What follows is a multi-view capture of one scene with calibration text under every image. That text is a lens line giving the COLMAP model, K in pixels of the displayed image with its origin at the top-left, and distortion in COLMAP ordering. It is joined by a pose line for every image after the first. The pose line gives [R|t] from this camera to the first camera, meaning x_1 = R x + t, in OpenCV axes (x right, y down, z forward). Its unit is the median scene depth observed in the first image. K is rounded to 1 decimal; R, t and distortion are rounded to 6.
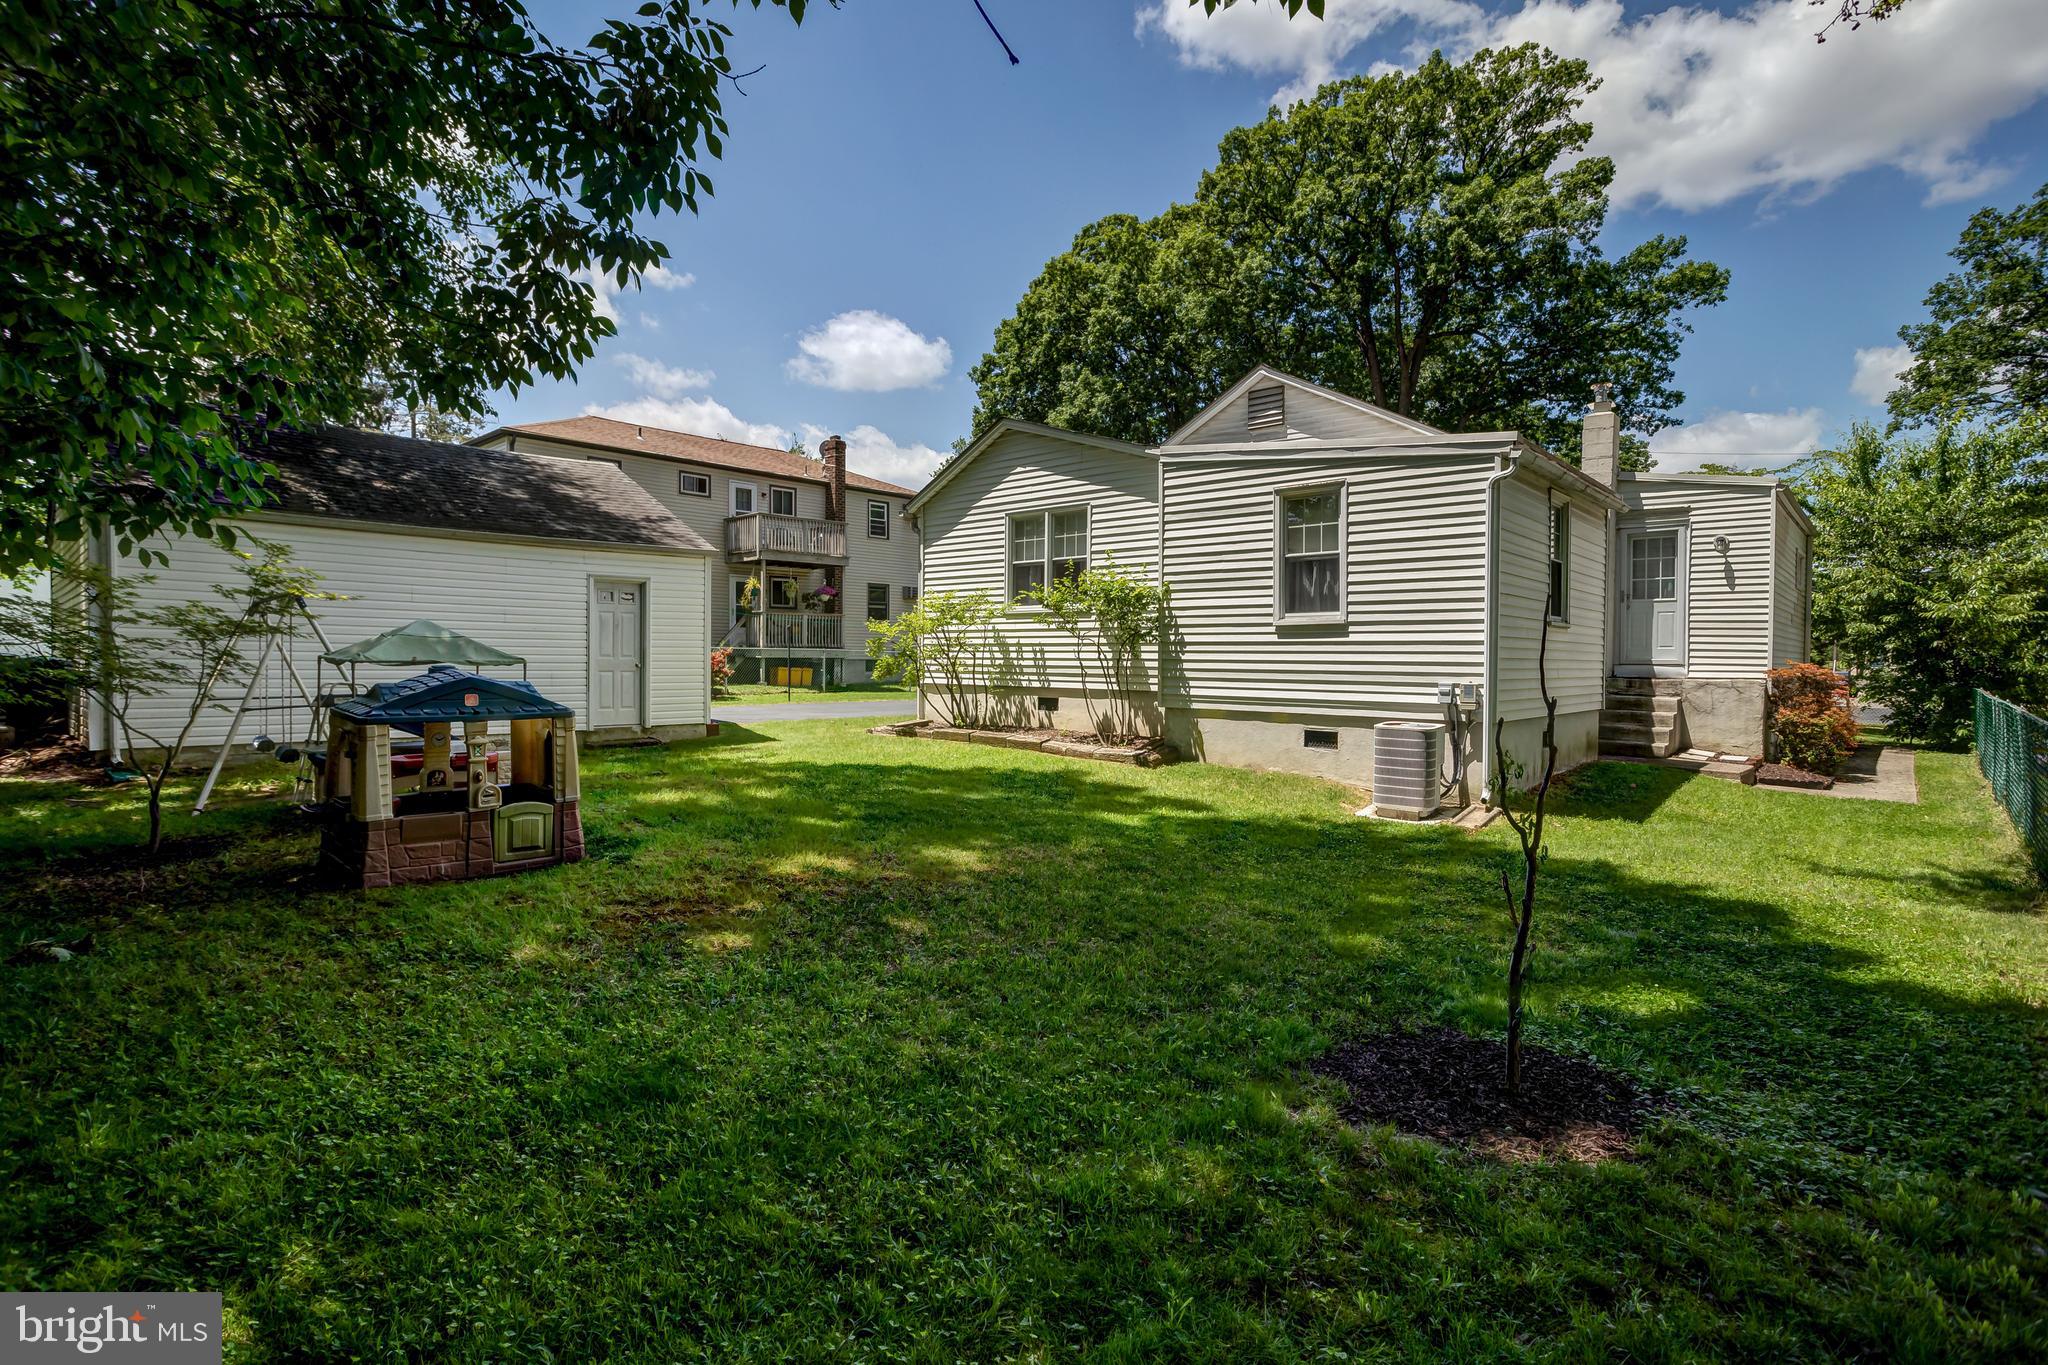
lens RADIAL K [[991.0, 0, 1013.8], [0, 991.0, 668.4], [0, 0, 1]] dist [-0.028813, 0.018210]
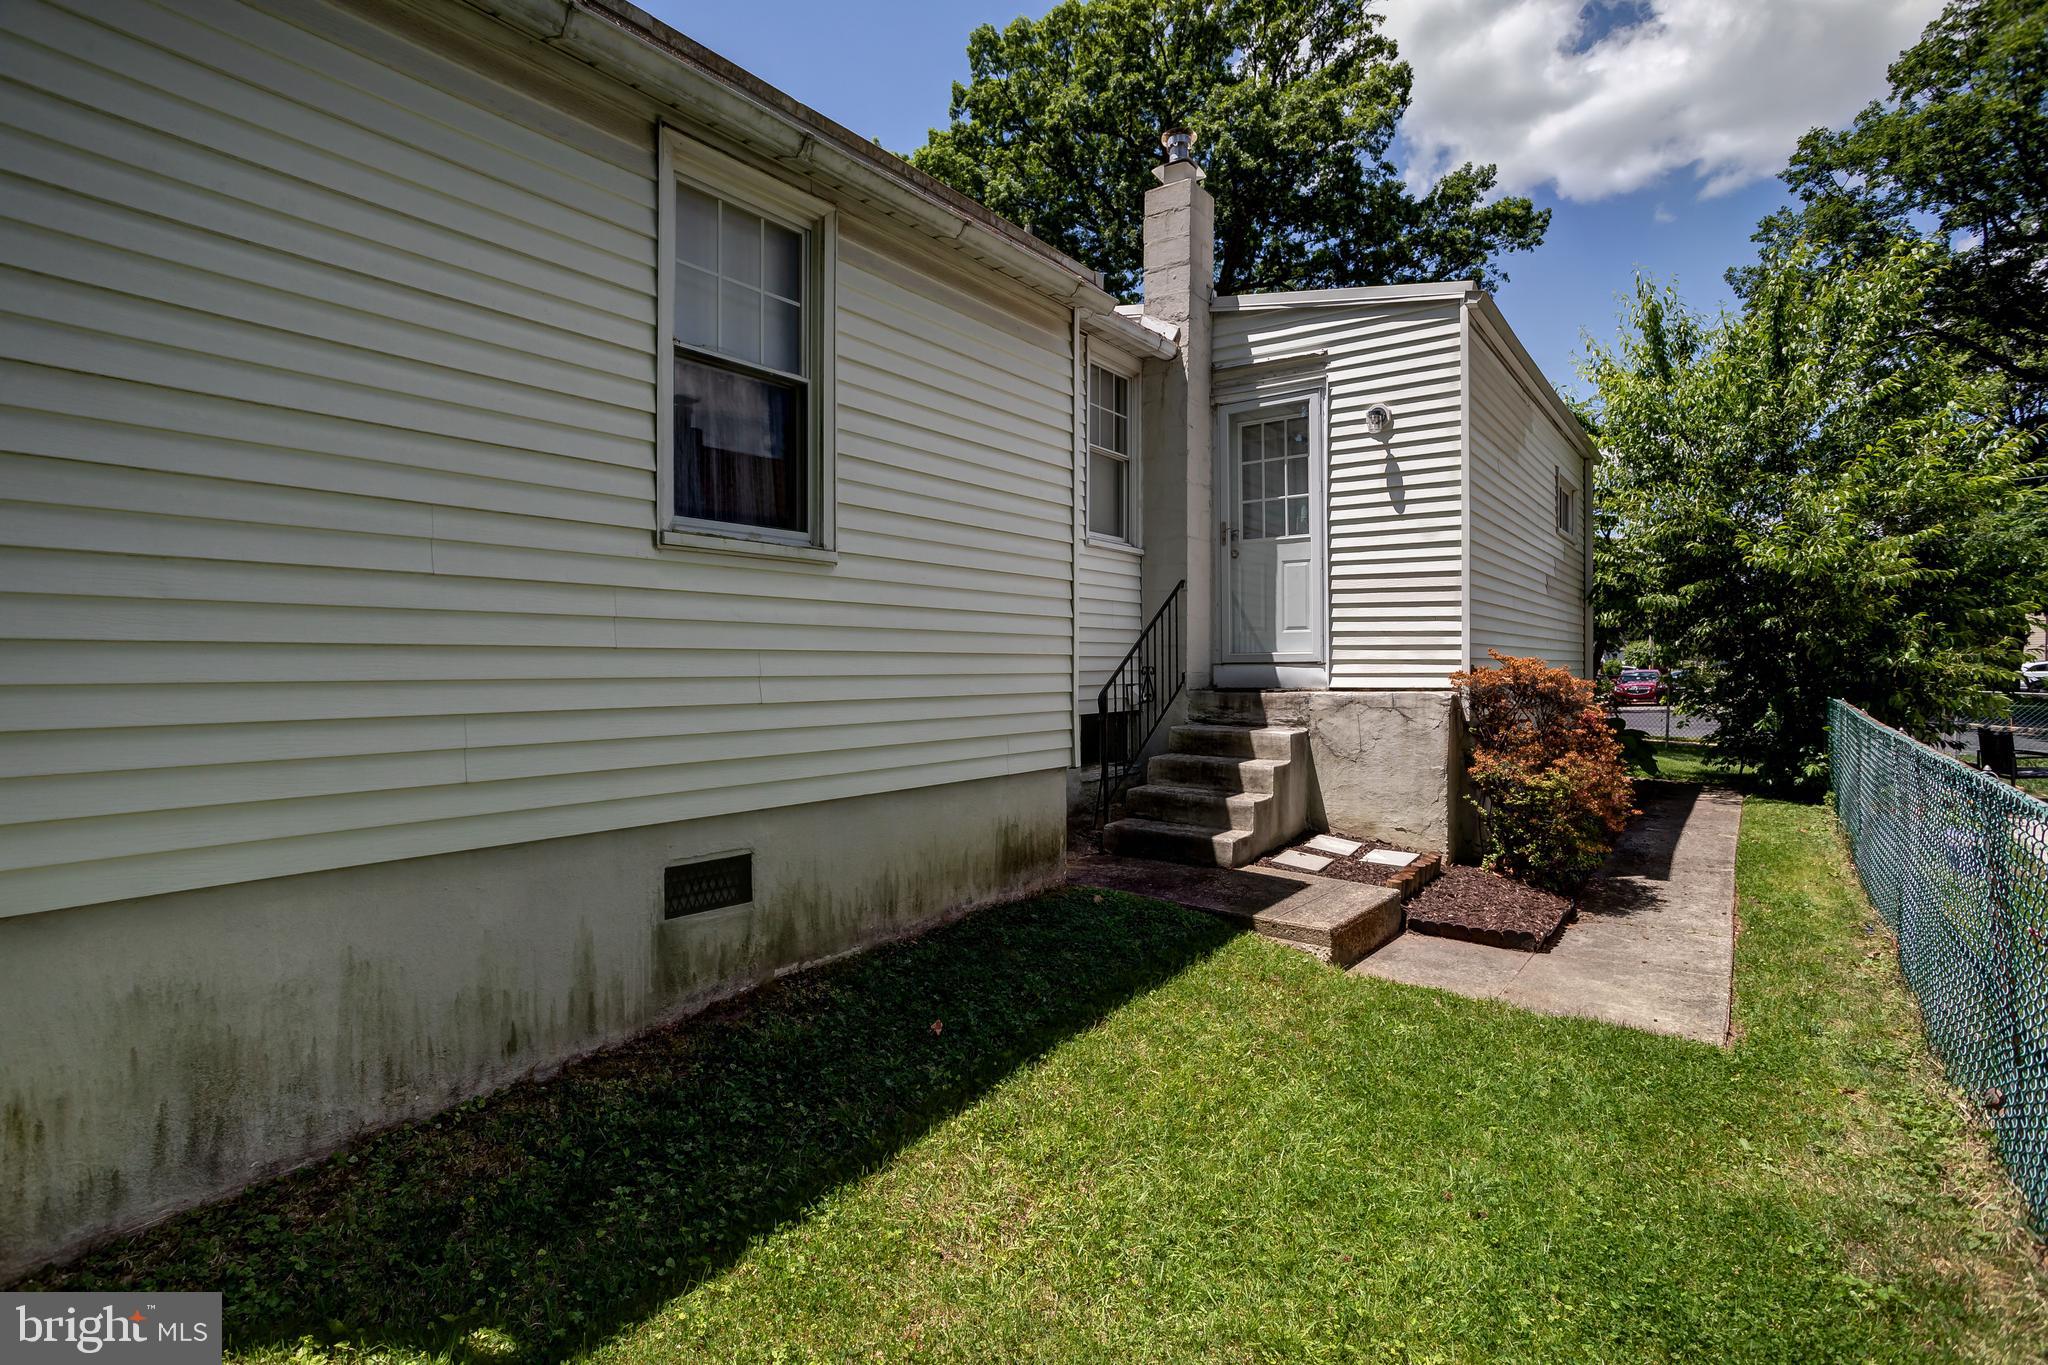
lens RADIAL K [[991.0, 0, 1025.5], [0, 991.0, 683.4], [0, 0, 1]] dist [-0.028813, 0.018210]
pose [[0.994346, -0.015480, 0.105051, 0.408902], [0.015163, 0.999878, 0.003809, 0.001966], [-0.105097, -0.002195, 0.994460, 0.435098]]
